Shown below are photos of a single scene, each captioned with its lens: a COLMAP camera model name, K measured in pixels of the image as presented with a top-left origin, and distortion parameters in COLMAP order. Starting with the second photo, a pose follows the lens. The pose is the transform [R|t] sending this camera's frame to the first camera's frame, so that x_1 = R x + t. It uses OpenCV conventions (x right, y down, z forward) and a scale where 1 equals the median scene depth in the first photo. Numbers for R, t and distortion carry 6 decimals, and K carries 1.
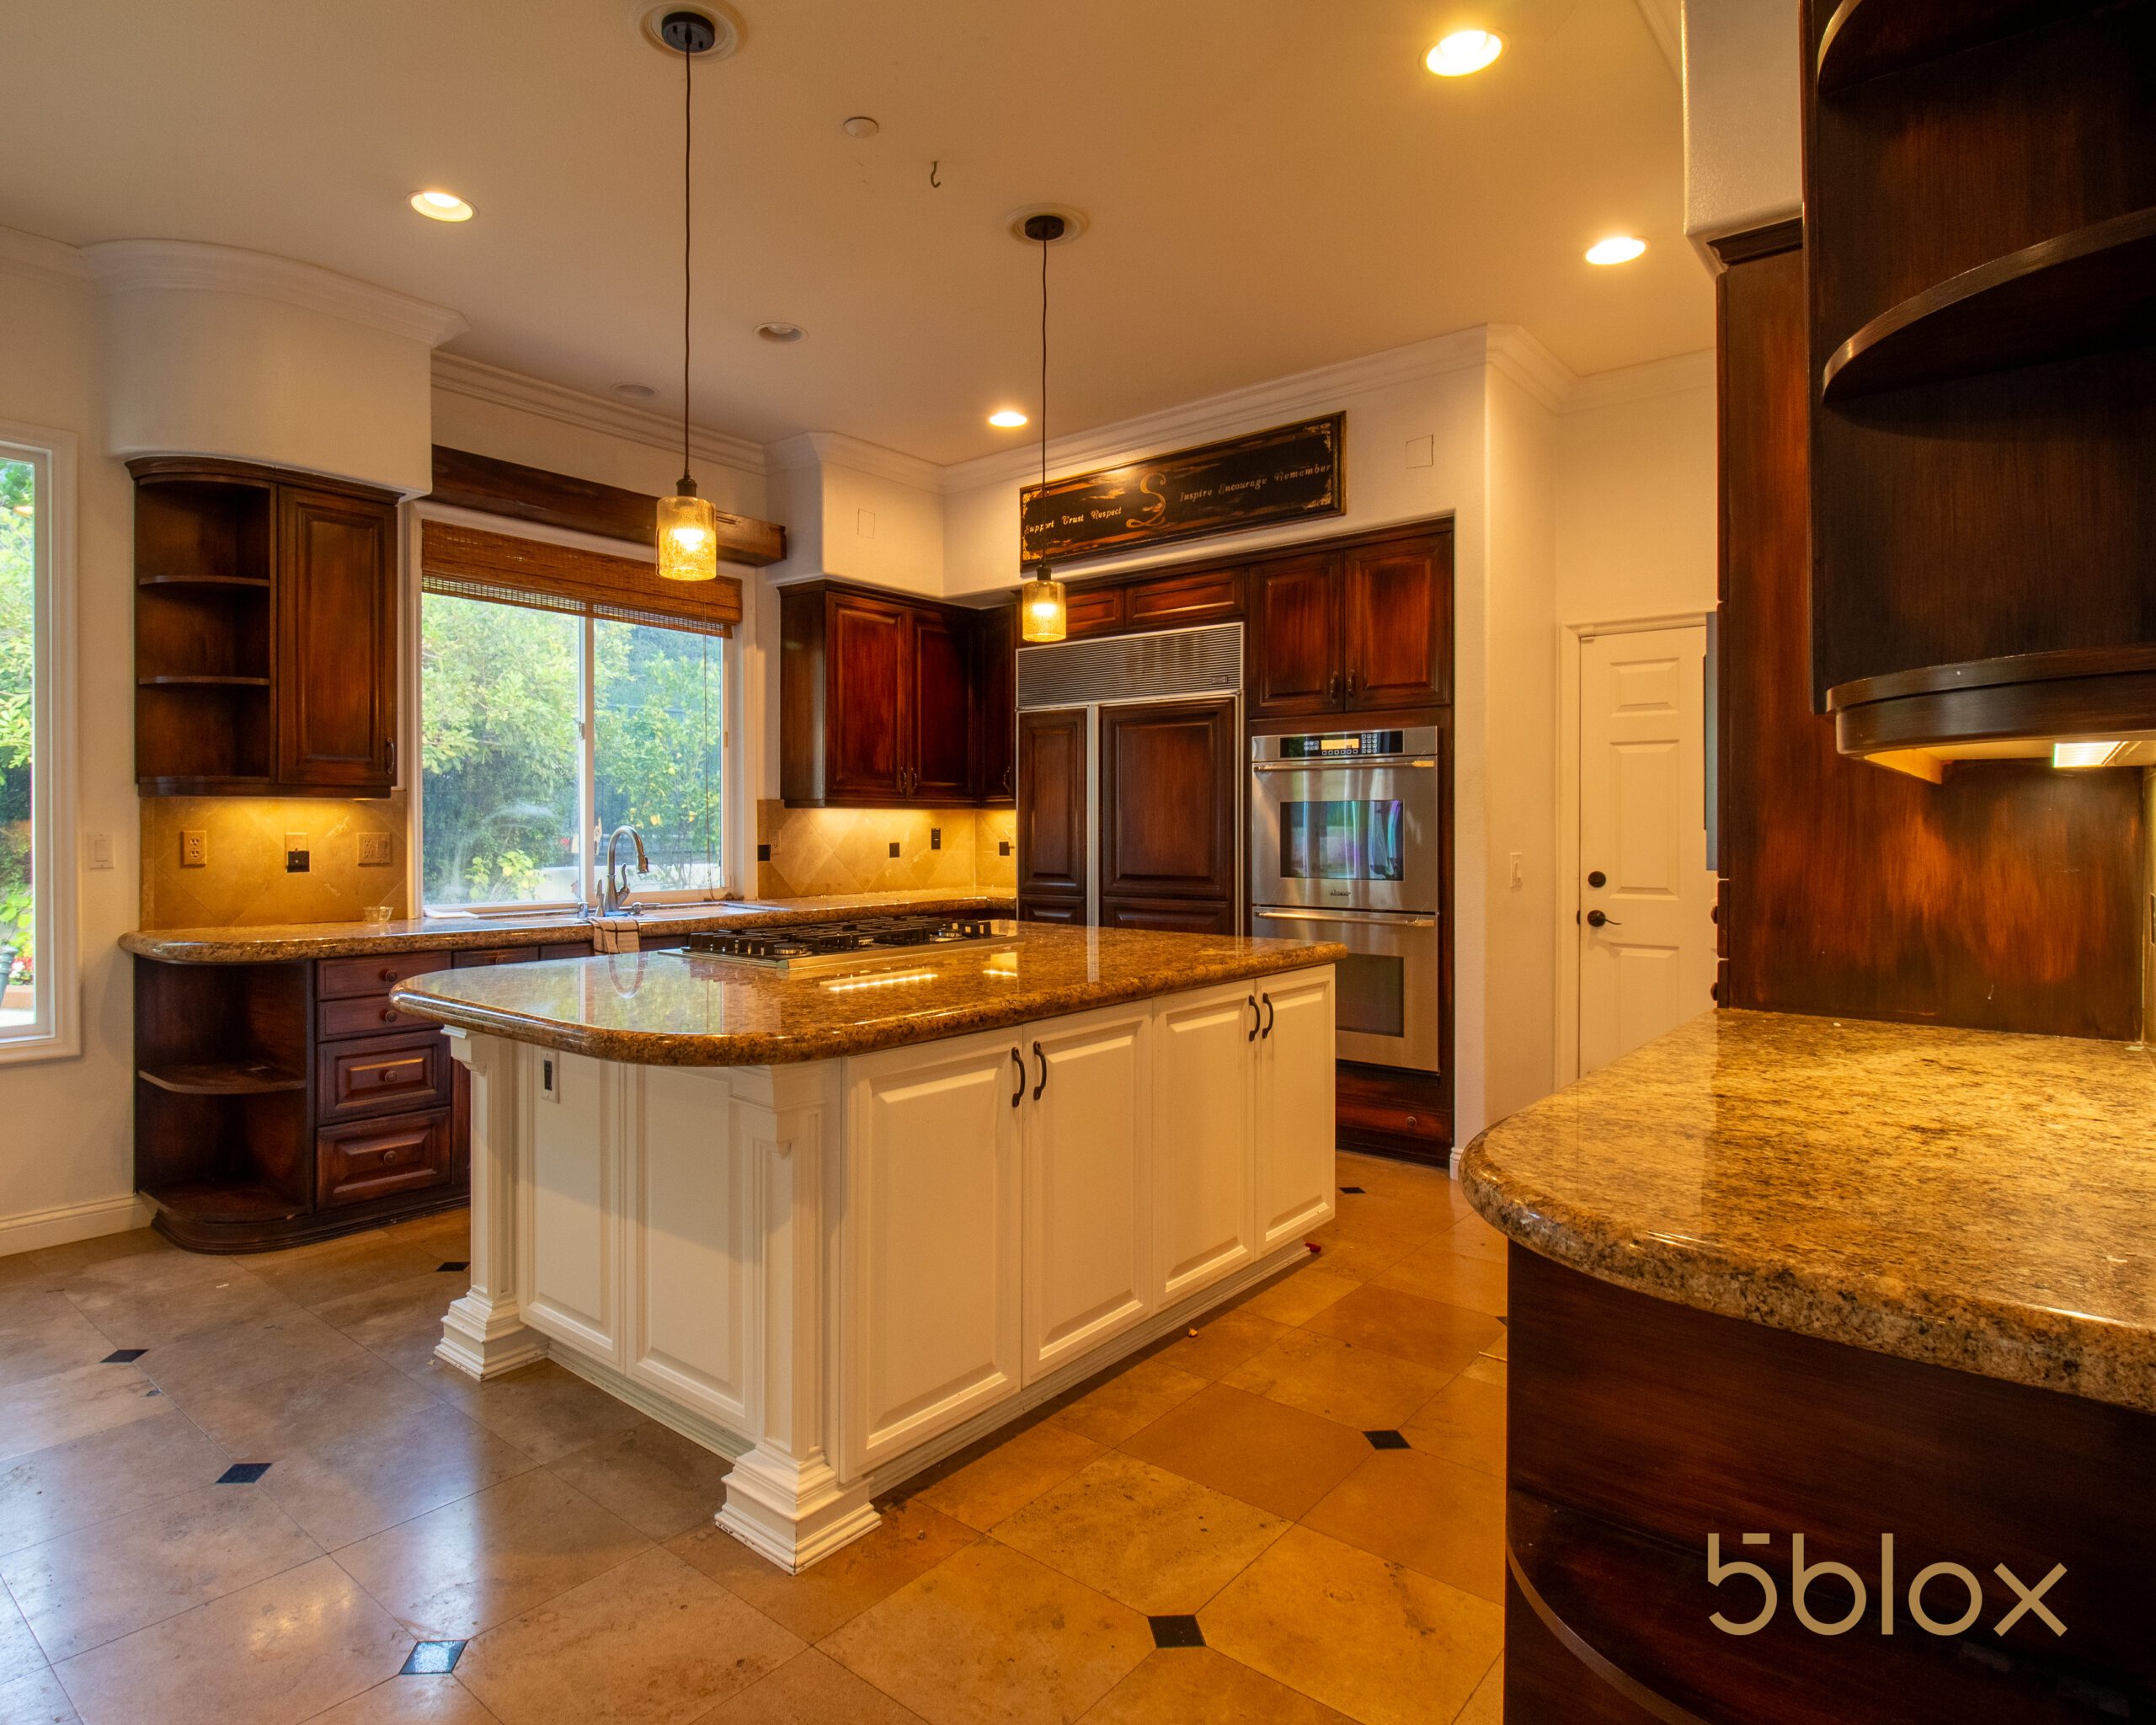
lens RADIAL K [[1251.9, 0, 964.8], [0, 1251.9, 835.7], [0, 0, 1]] dist [-0.010985, -0.000515]
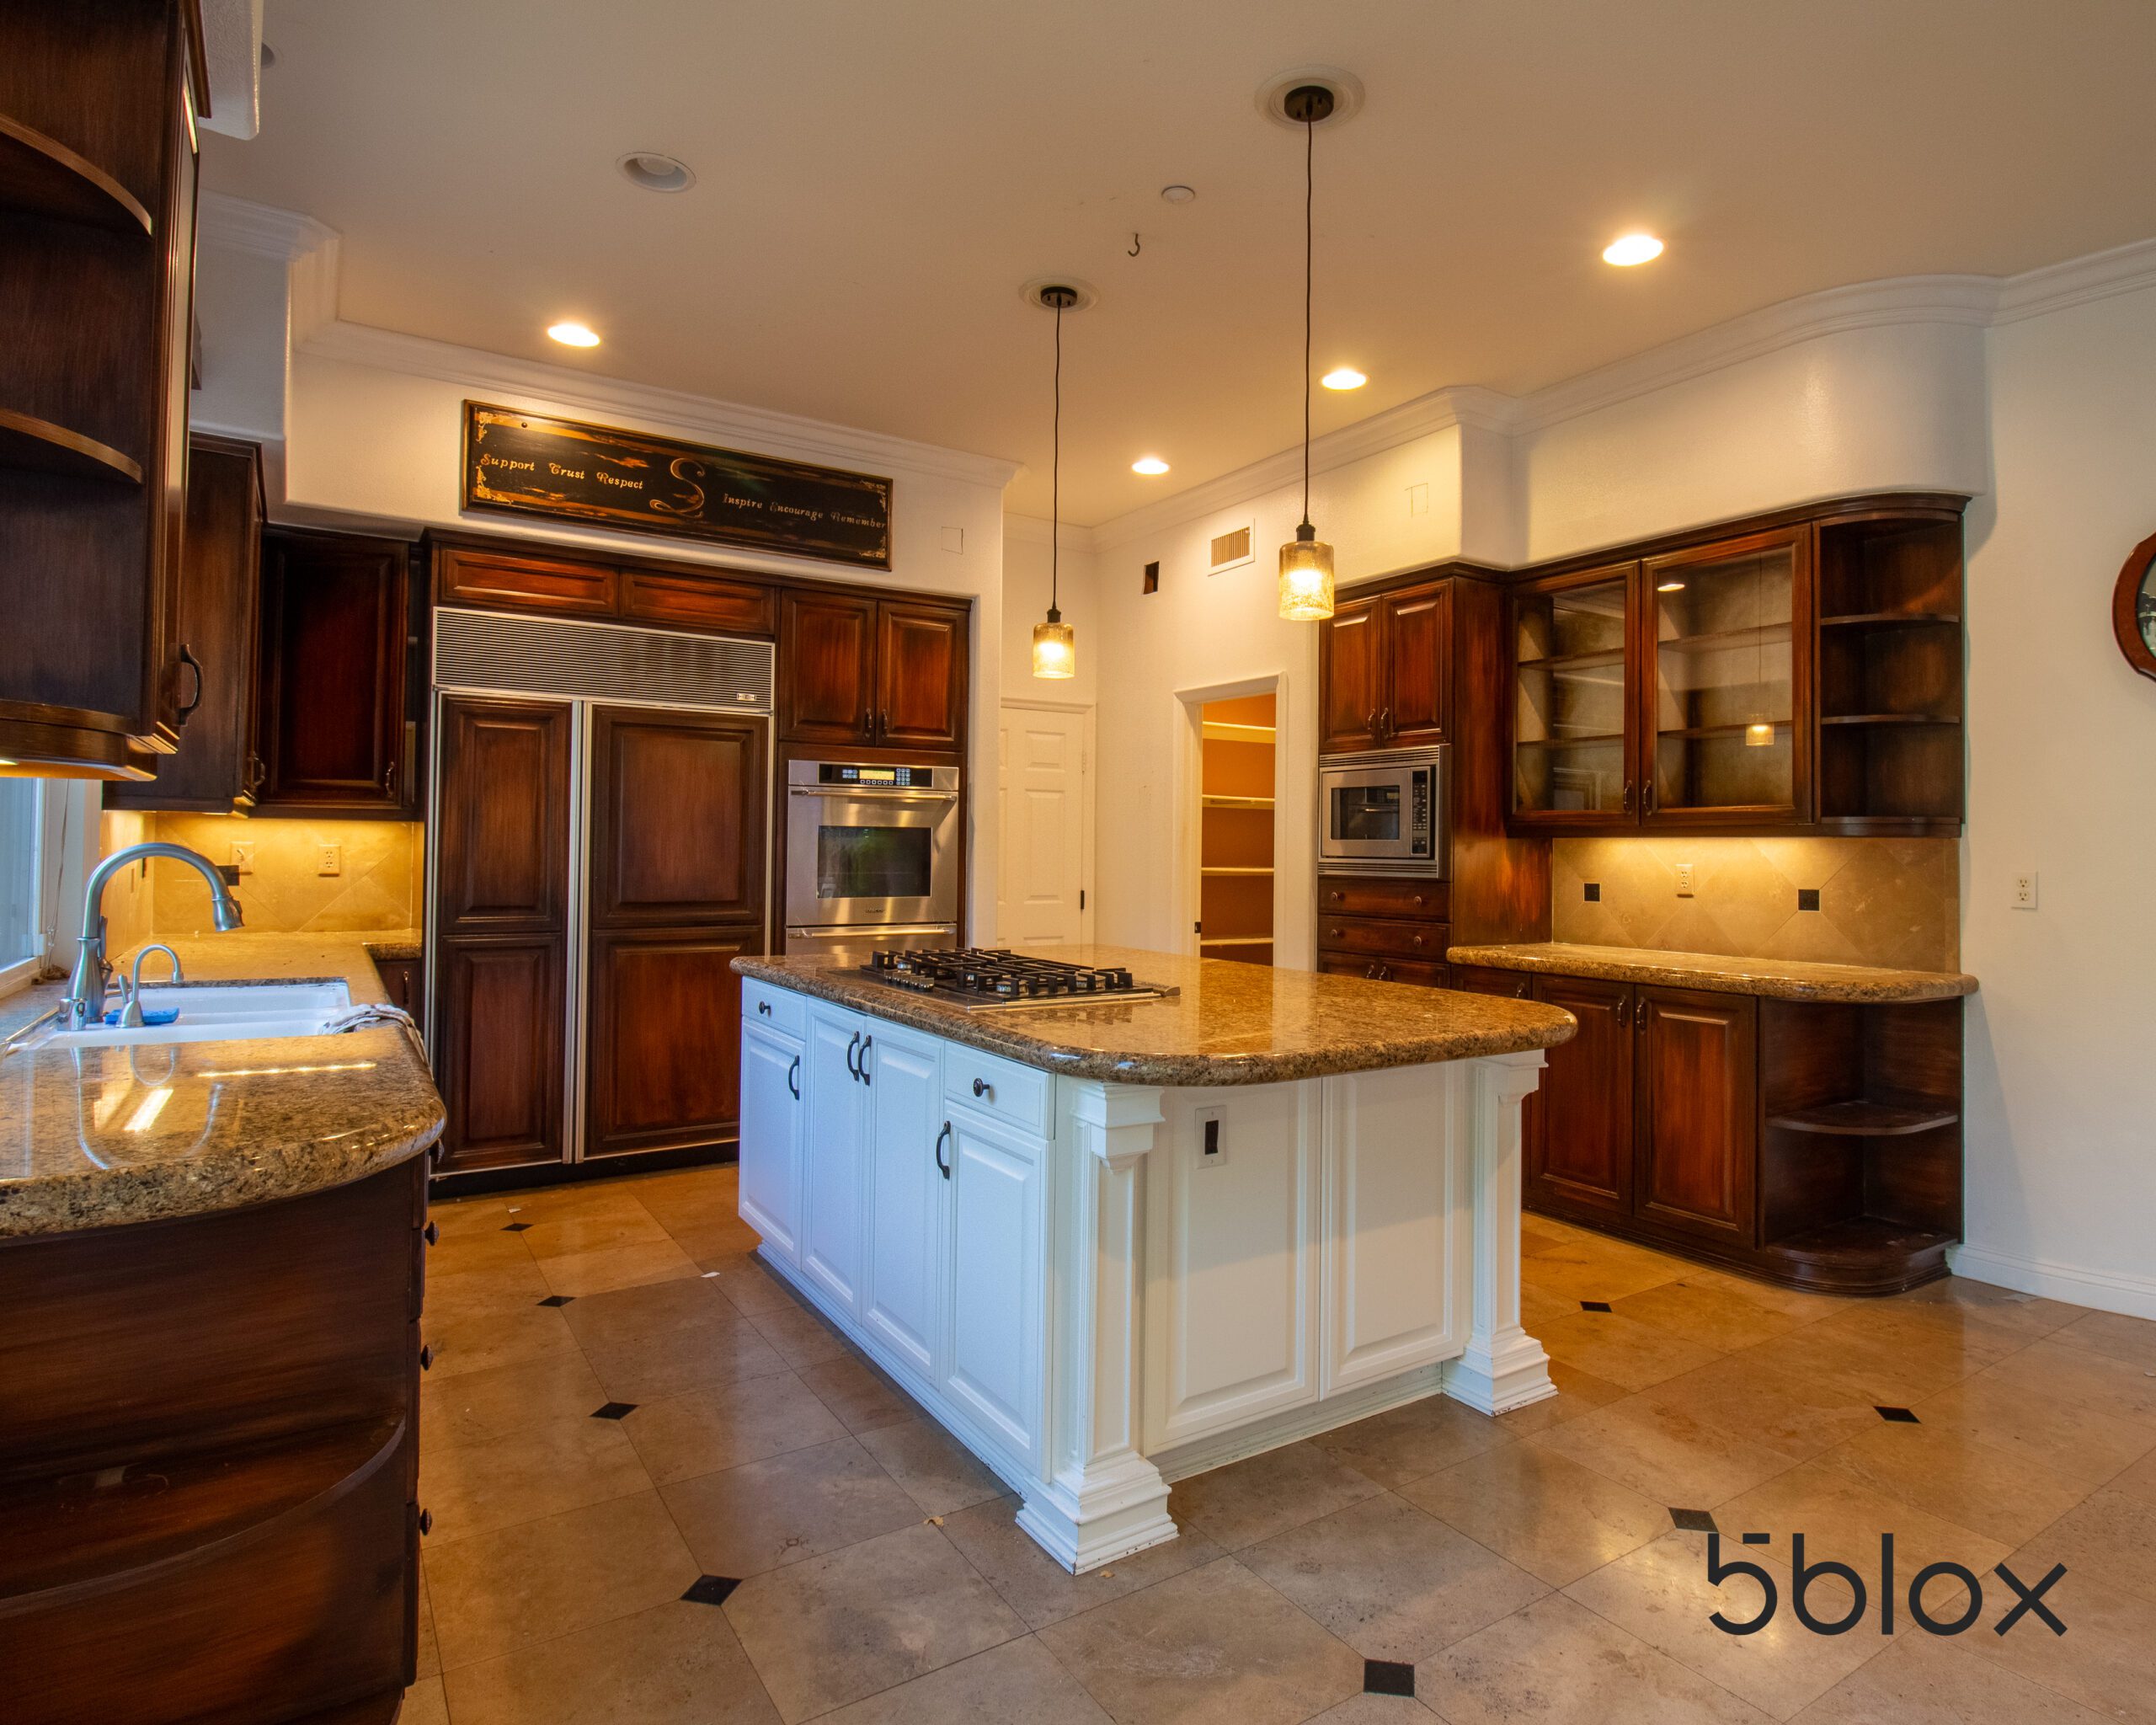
lens RADIAL K [[1251.9, 0, 1184.9], [0, 1251.9, 830.9], [0, 0, 1]] dist [-0.010985, -0.000515]
pose [[0.216142, 0.018805, 0.976181, -0.709757], [-0.005049, 0.999823, -0.018142, -0.005272], [-0.976349, -0.001007, 0.216198, 0.488305]]
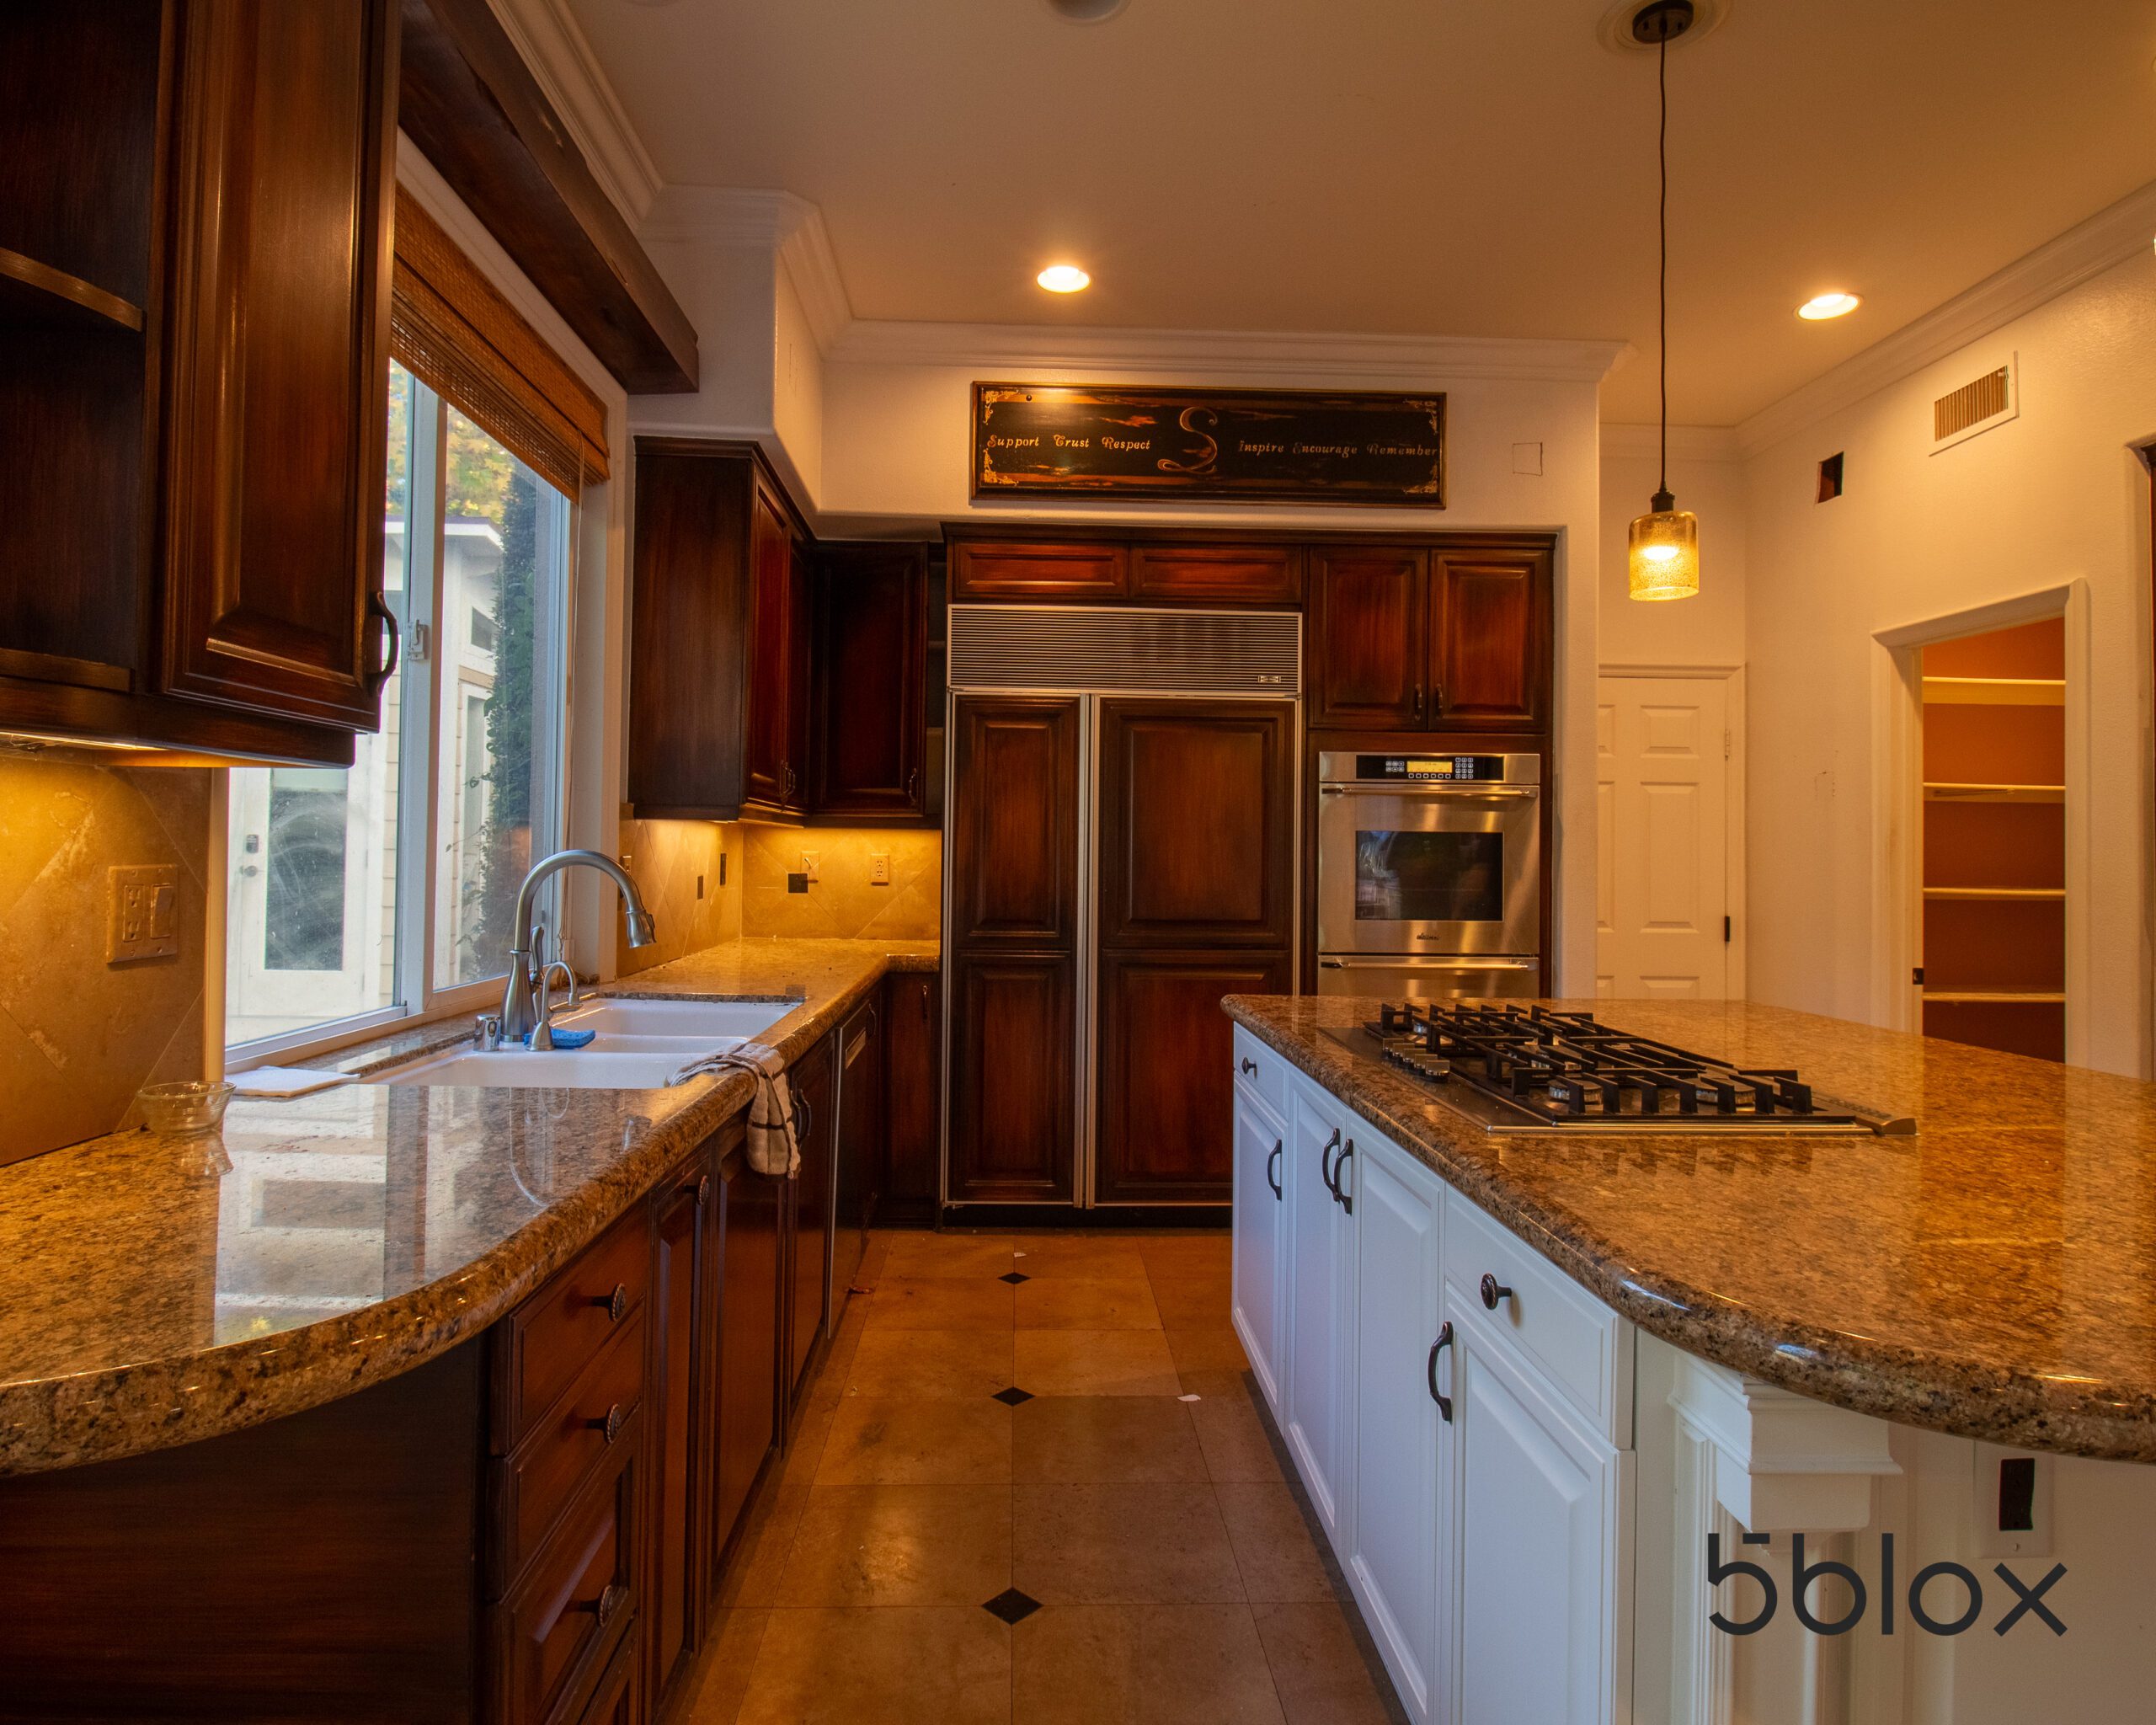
lens RADIAL K [[1251.9, 0, 1042.9], [0, 1251.9, 826.9], [0, 0, 1]] dist [-0.010985, -0.000515]
pose [[0.722411, 0.024142, 0.691043, -0.496147], [-0.008846, 0.999631, -0.025675, -0.005880], [-0.691408, 0.012435, 0.722358, 0.546391]]
